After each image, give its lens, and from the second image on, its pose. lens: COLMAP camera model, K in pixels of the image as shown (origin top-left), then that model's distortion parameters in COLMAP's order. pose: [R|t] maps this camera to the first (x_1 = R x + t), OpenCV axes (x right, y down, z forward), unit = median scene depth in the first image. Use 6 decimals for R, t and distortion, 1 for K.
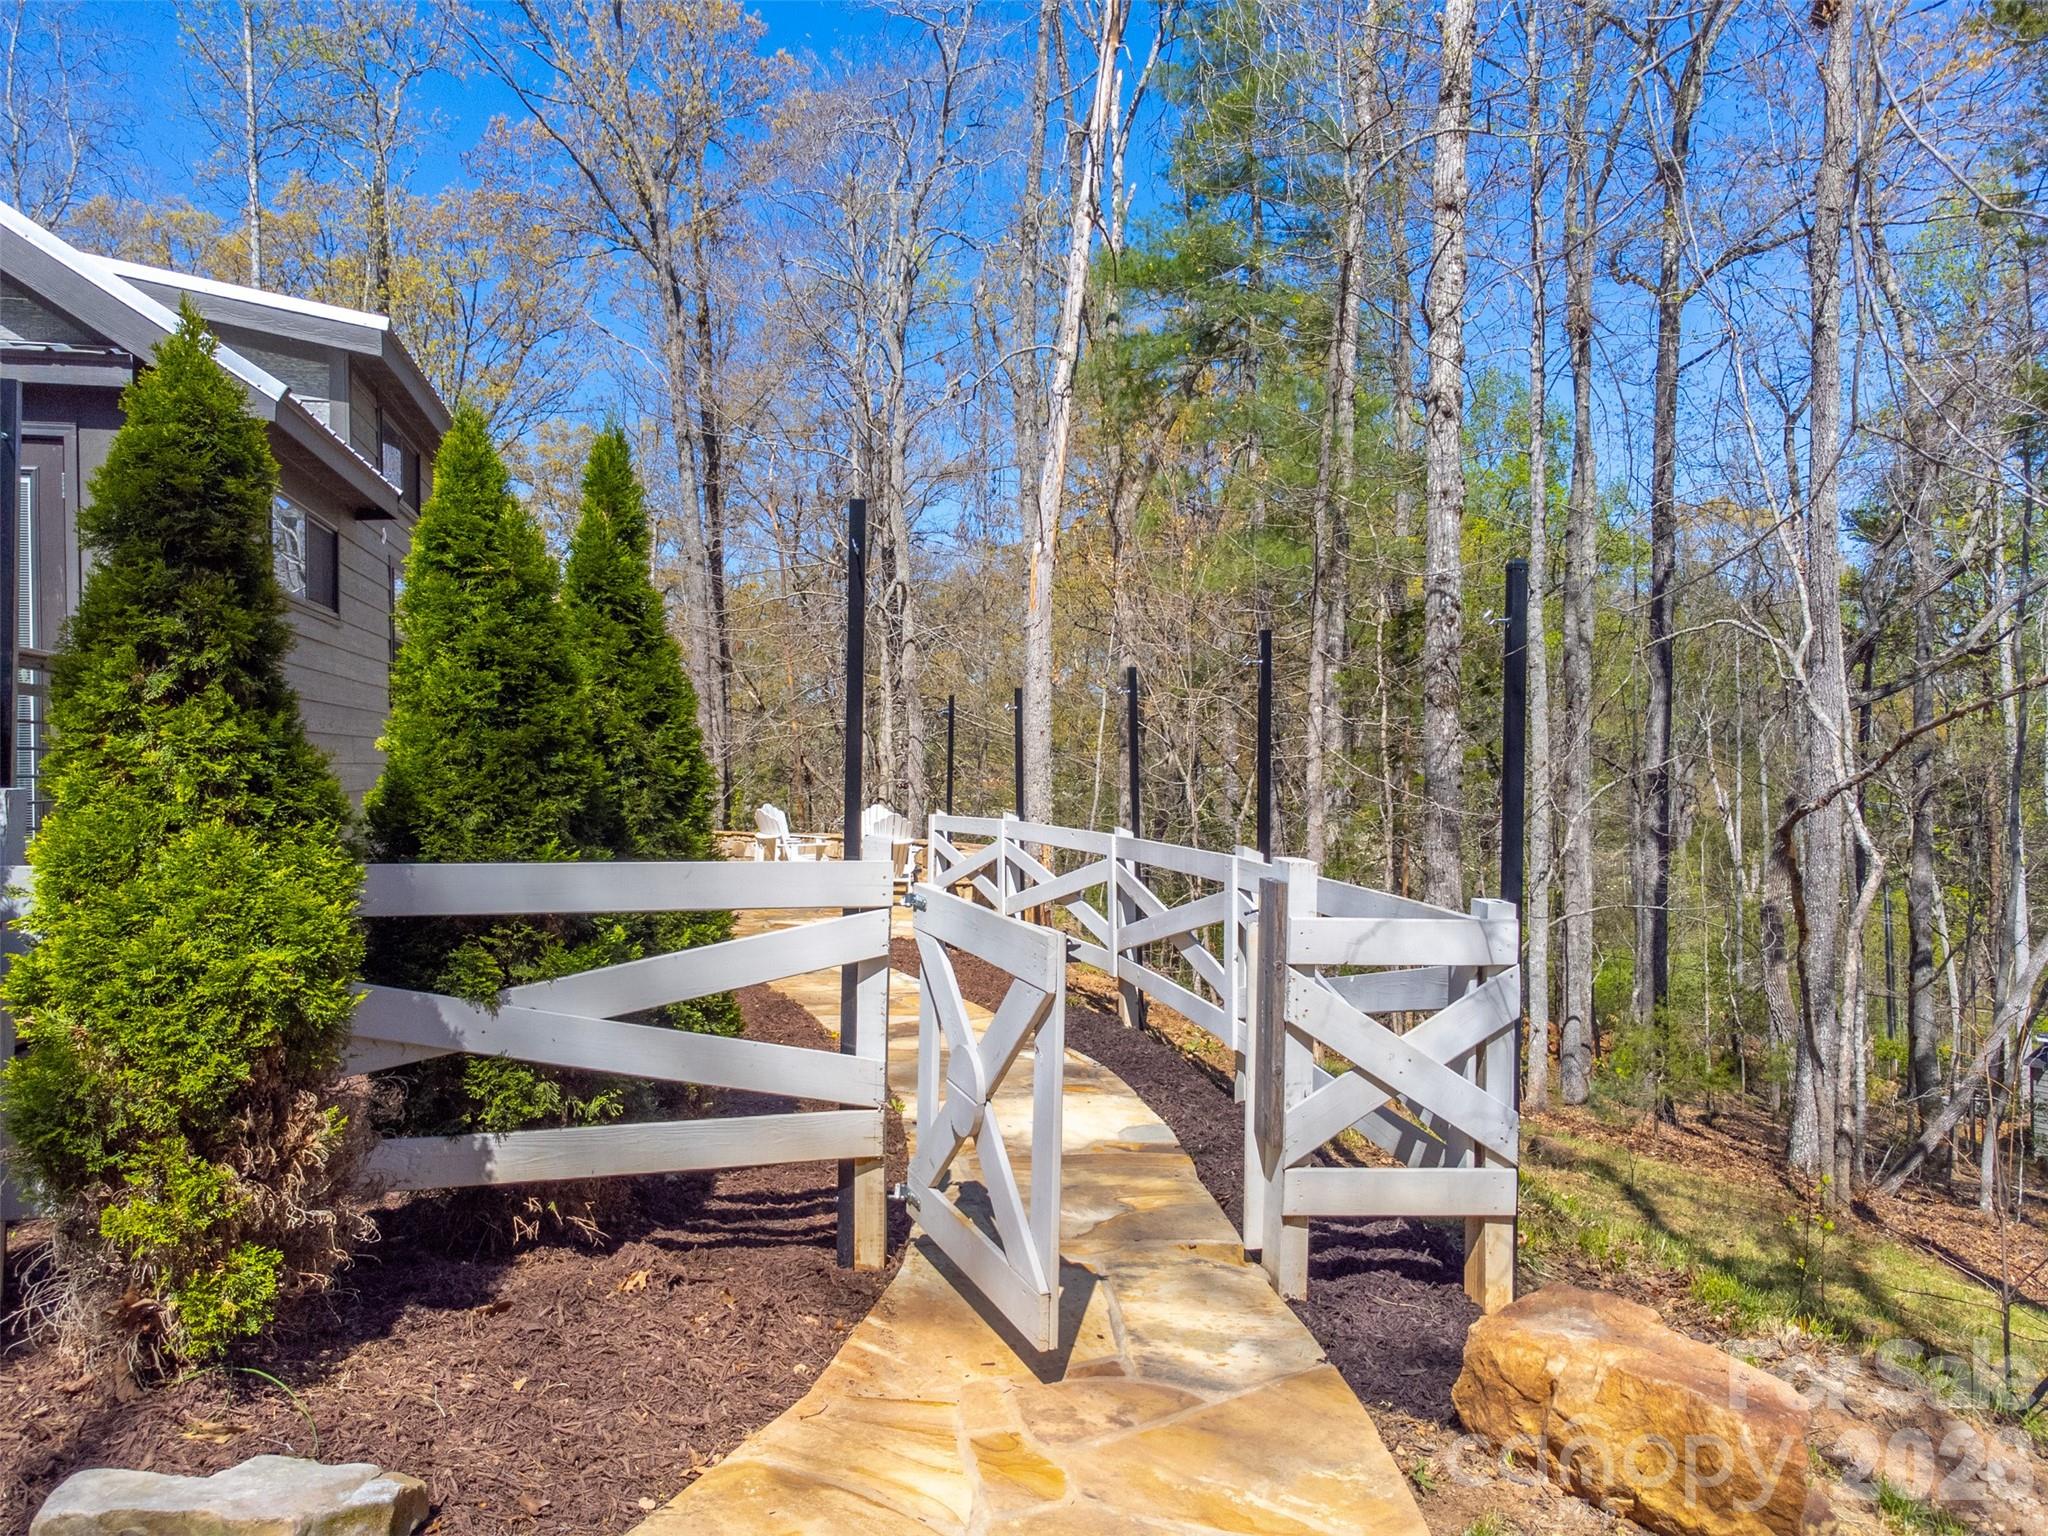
lens RADIAL K [[1531.2, 0, 1013.5], [0, 1531.2, 749.6], [0, 0, 1]] dist [0.014308, 0.007671]
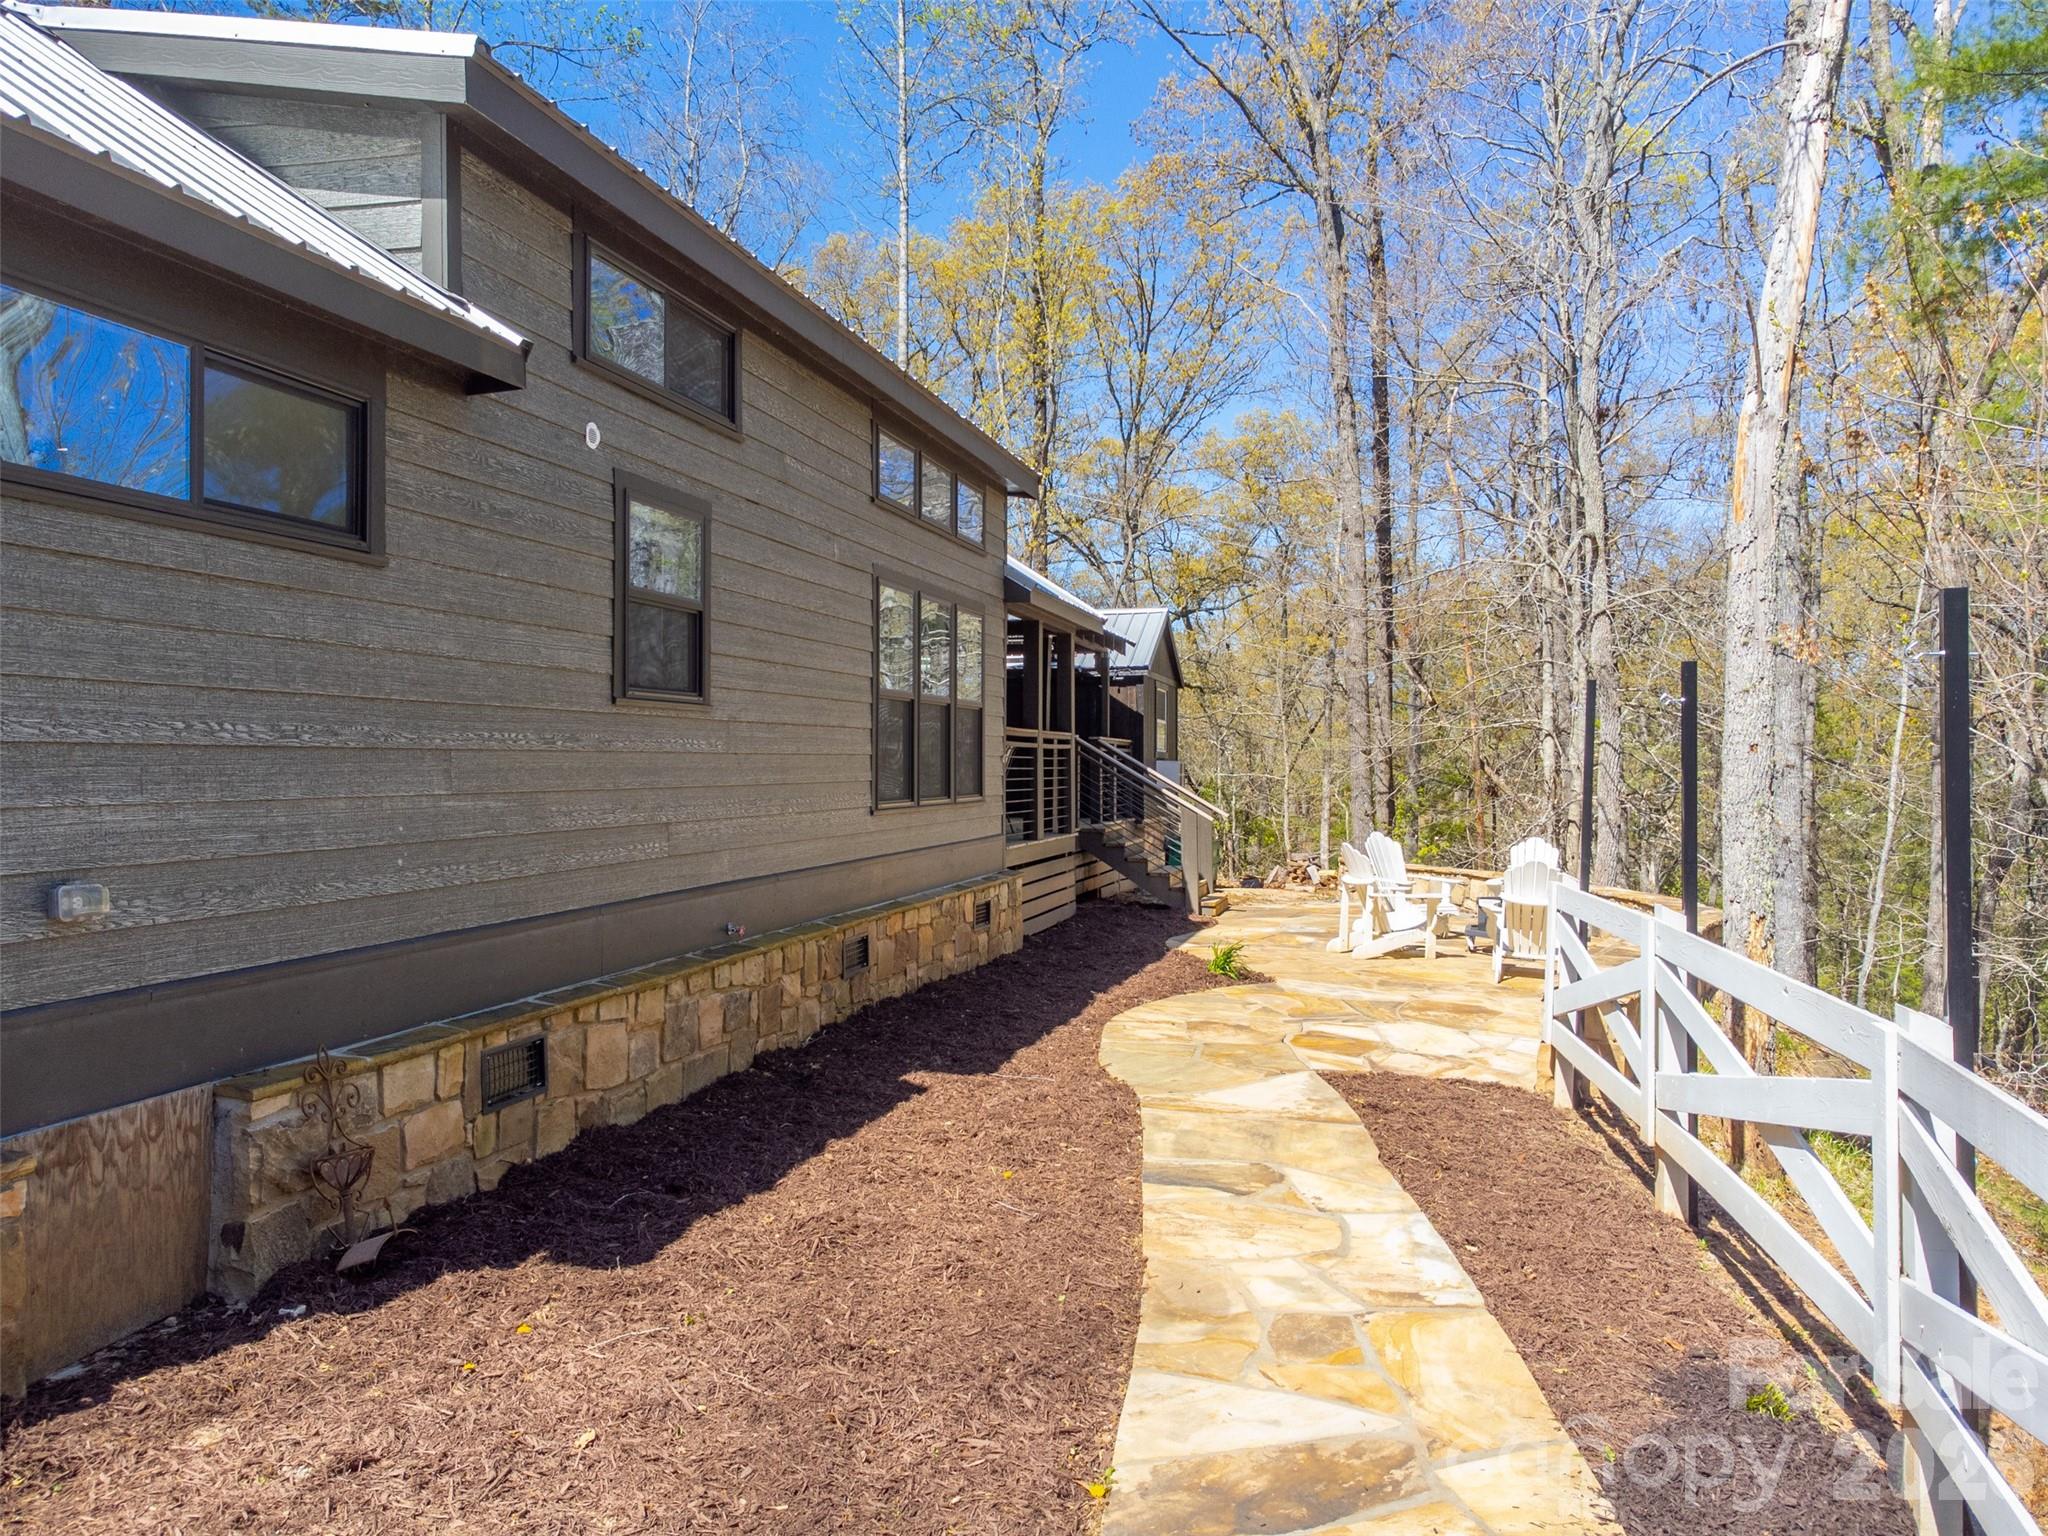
lens RADIAL K [[1531.2, 0, 1013.5], [0, 1531.2, 749.6], [0, 0, 1]] dist [0.014308, 0.007671]
pose [[0.891506, 0.010522, -0.452887, 0.012952], [-0.009916, 0.999944, 0.003713, -0.003731], [0.452901, 0.001181, 0.891560, 0.165671]]
